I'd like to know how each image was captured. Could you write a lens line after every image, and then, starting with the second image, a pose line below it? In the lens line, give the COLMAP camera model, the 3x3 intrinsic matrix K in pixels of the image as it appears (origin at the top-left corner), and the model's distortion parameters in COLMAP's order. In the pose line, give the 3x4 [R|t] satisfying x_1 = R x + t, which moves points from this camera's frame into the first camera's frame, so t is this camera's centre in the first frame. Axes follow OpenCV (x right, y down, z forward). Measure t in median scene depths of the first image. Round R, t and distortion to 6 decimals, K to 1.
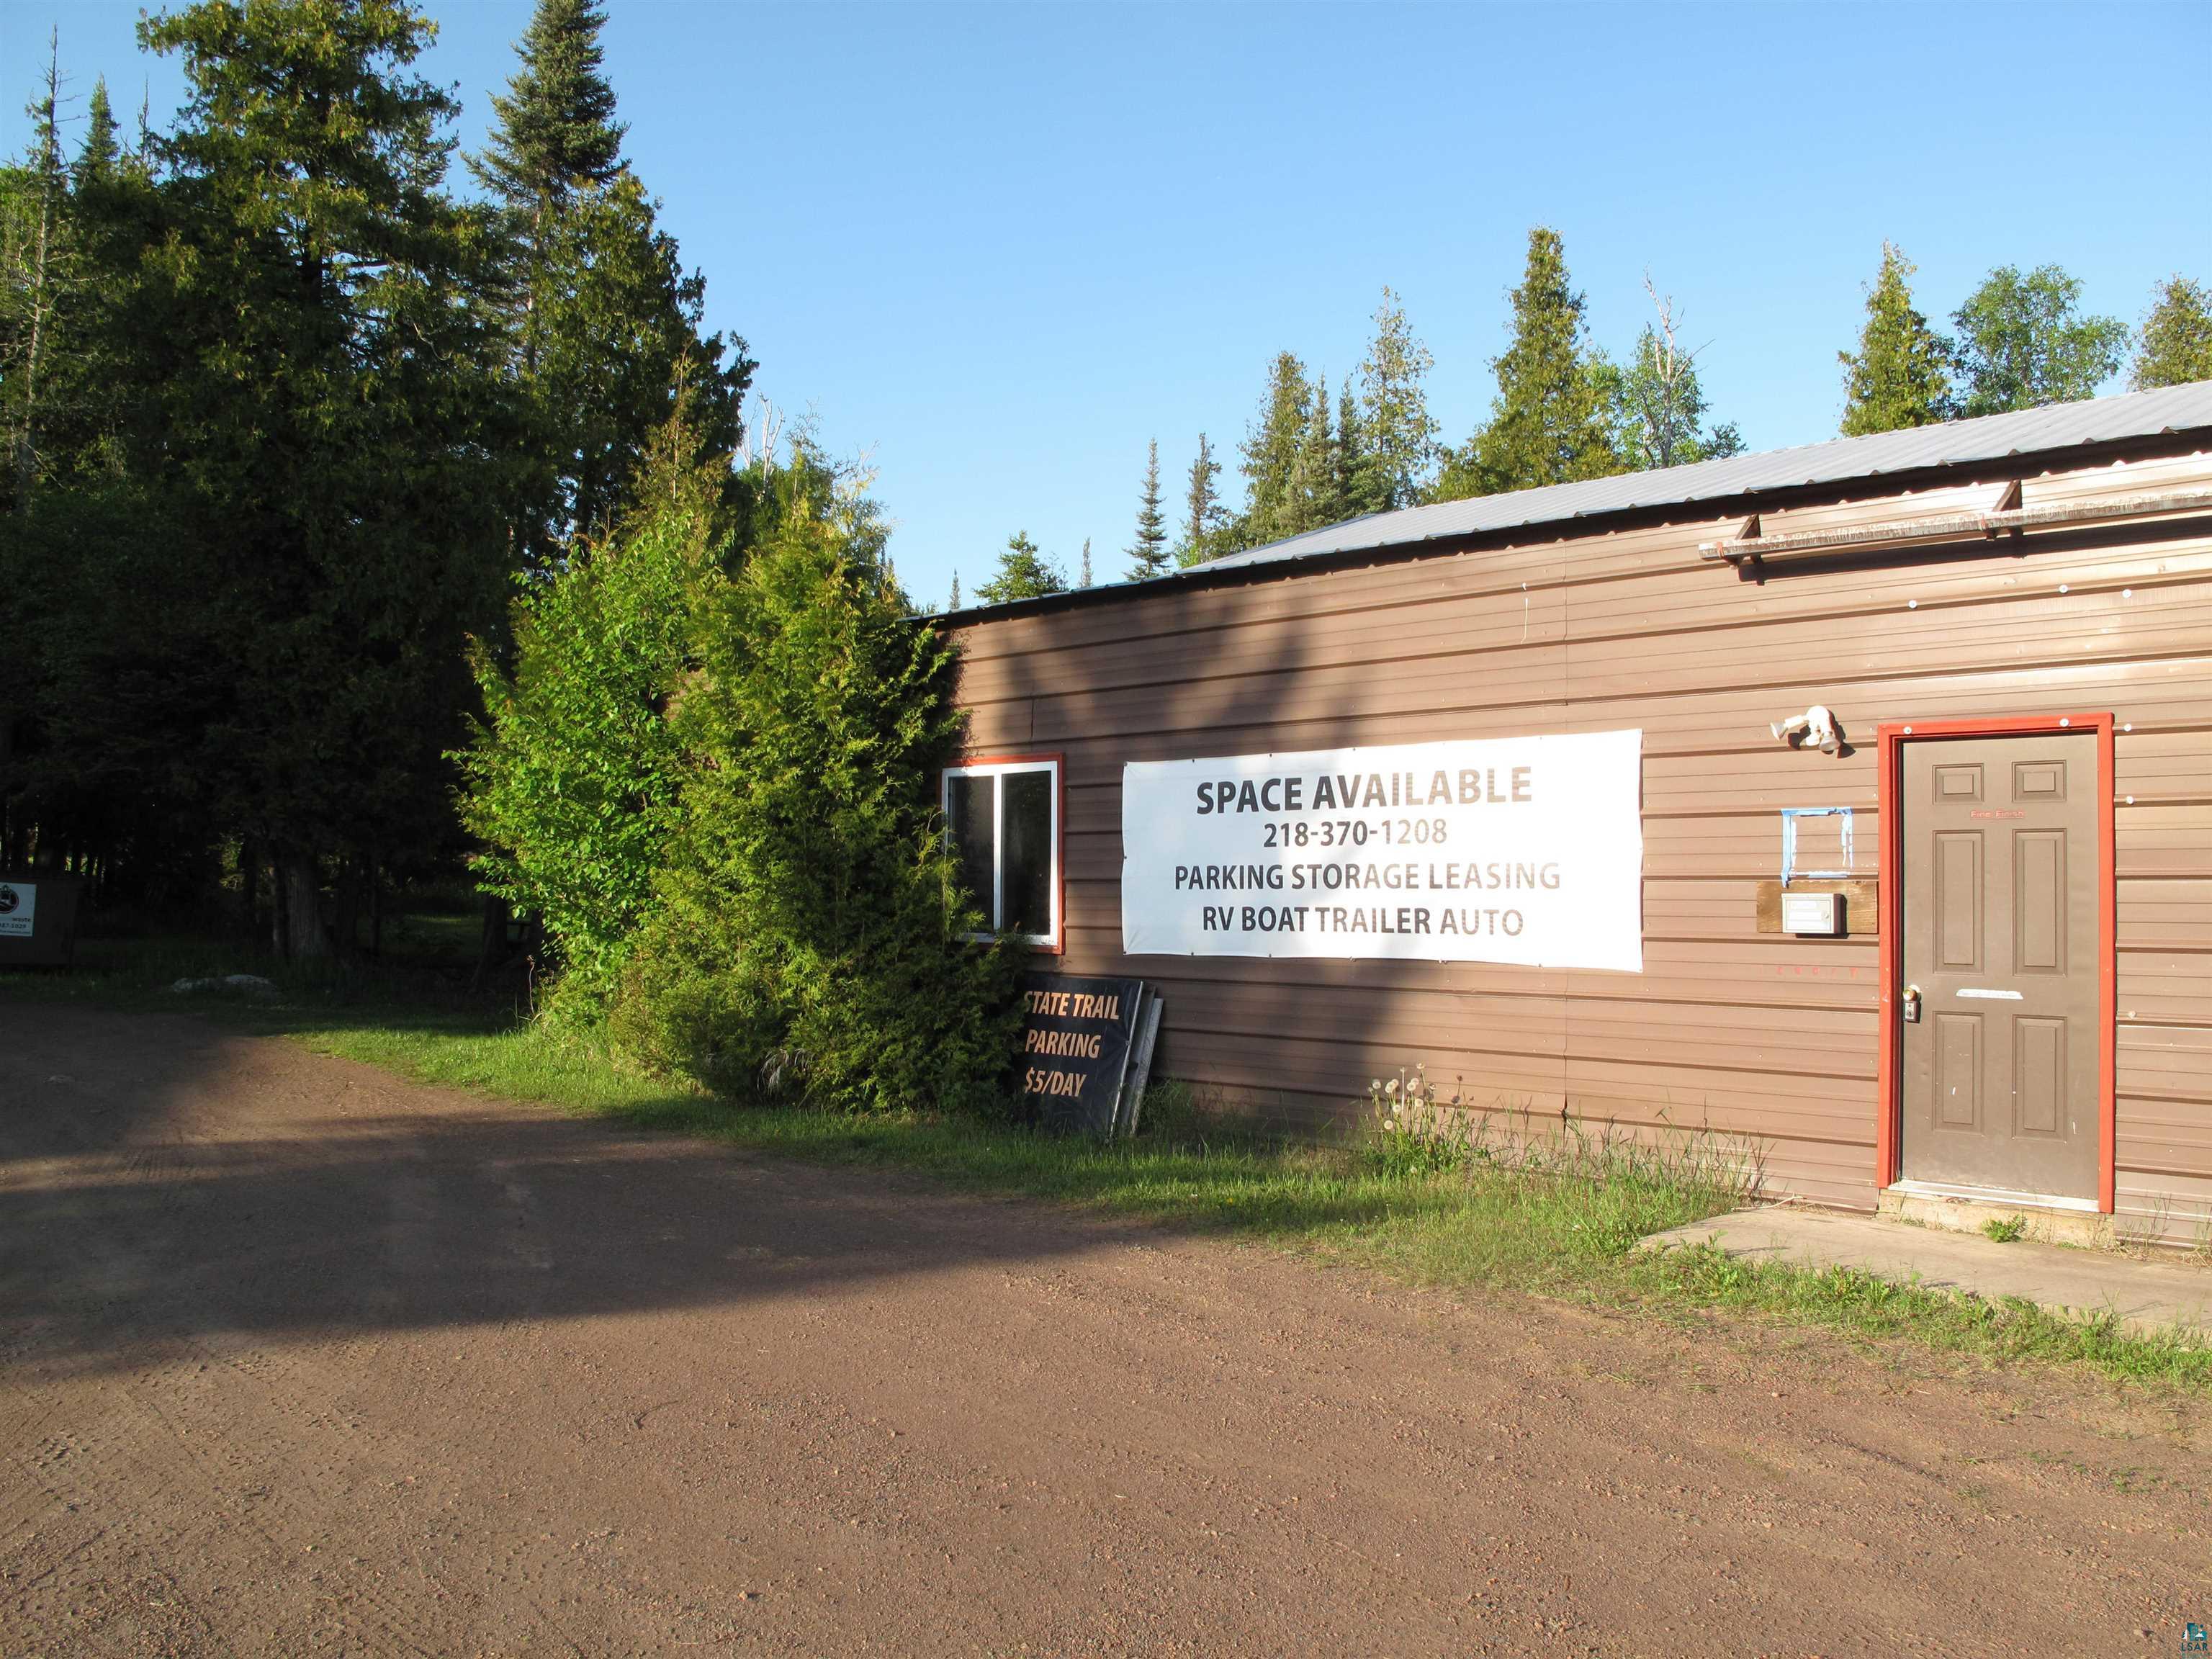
lens RADIAL K [[1869.4, 0, 1103.2], [0, 1869.4, 841.1], [0, 0, 1]] dist [-0.138932, 0.099488]
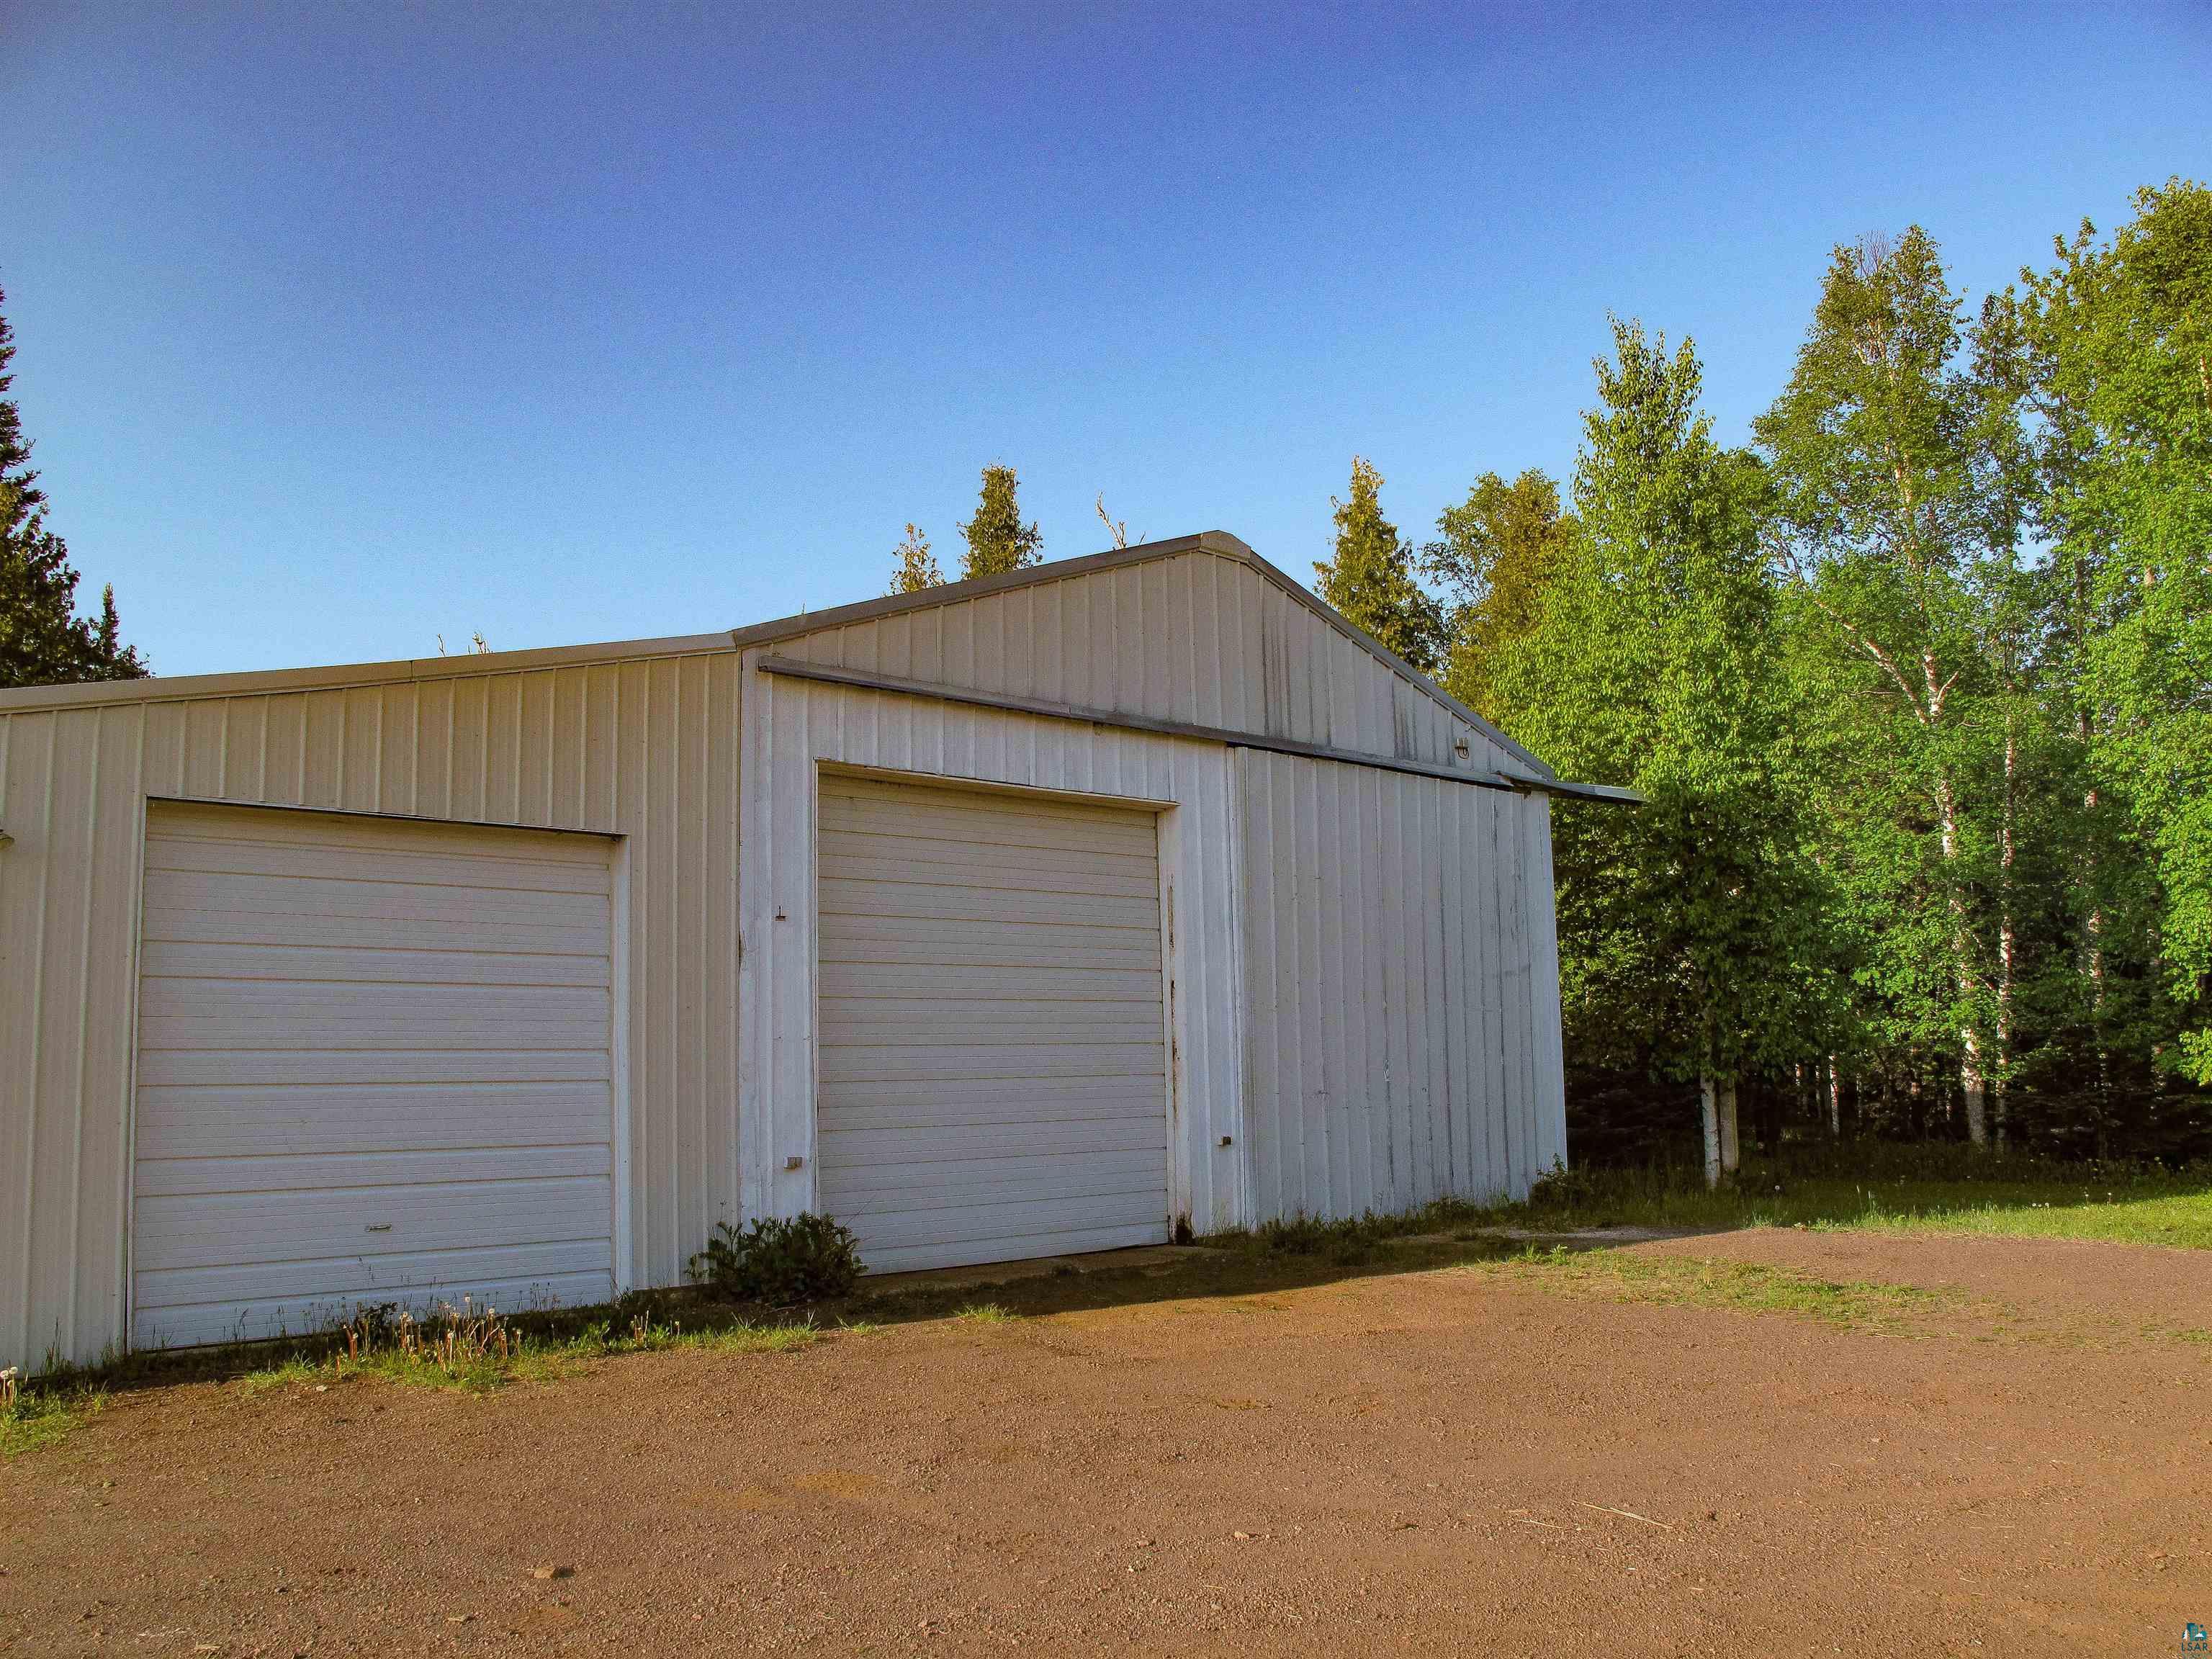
lens RADIAL K [[1869.4, 0, 1105.8], [0, 1869.4, 844.1], [0, 0, 1]] dist [-0.138932, 0.099488]
pose [[0.998935, -0.034854, -0.030227, 1.131365], [0.031533, 0.994066, -0.104110, 0.010081], [0.033676, 0.103046, 0.994106, -0.233020]]
